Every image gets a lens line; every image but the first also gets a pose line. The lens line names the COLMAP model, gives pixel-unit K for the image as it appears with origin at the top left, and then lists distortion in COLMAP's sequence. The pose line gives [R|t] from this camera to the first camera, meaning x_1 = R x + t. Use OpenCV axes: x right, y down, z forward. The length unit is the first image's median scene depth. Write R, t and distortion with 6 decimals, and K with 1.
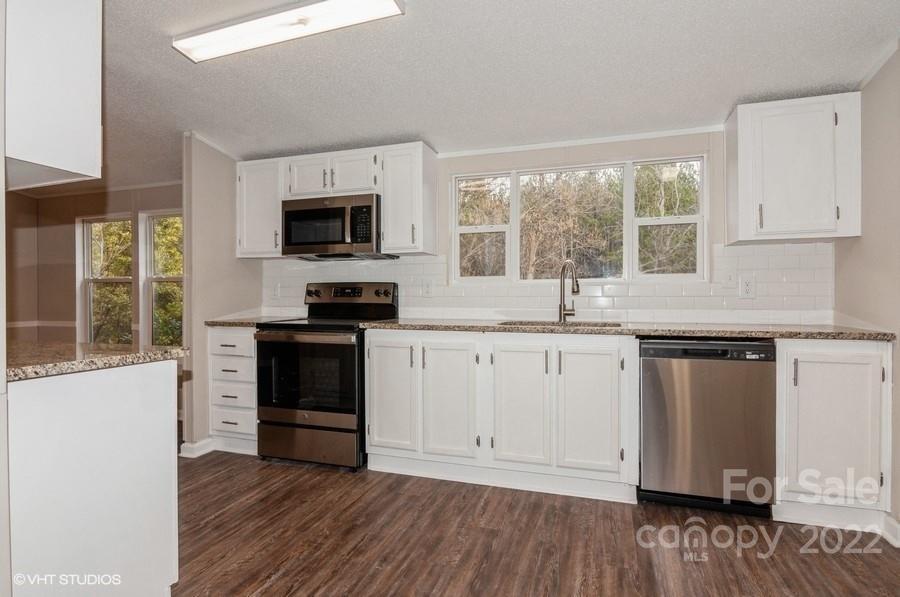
lens RADIAL K [[490.5, 0, 443.0], [0, 490.5, 301.6], [0, 0, 1]] dist [-0.004355, -0.002007]
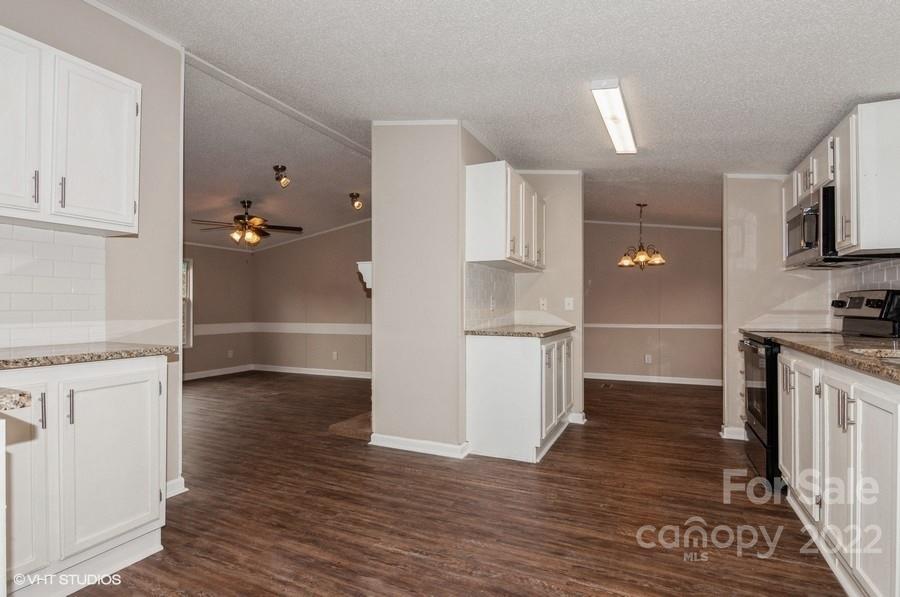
lens RADIAL K [[446.6, 0, 446.2], [0, 446.6, 302.4], [0, 0, 1]] dist [0.026181, 0.000316]
pose [[-0.115387, -0.011218, -0.993257, 0.983850], [-0.006170, 0.999925, -0.010576, -0.013145], [0.993301, 0.004908, -0.115447, 0.583507]]
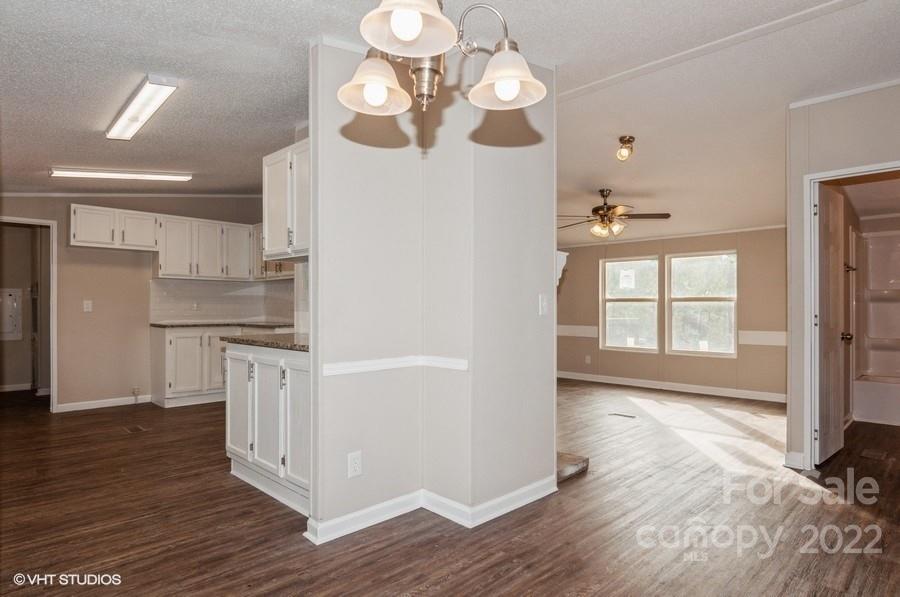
lens RADIAL K [[490.5, 0, 450.1], [0, 490.5, 302.2], [0, 0, 1]] dist [-0.004355, -0.002007]
pose [[-0.908559, 0.000176, 0.417757, -1.560397], [0.001683, 0.999993, 0.003240, -0.041564], [-0.417754, 0.003647, -0.908553, 1.722593]]
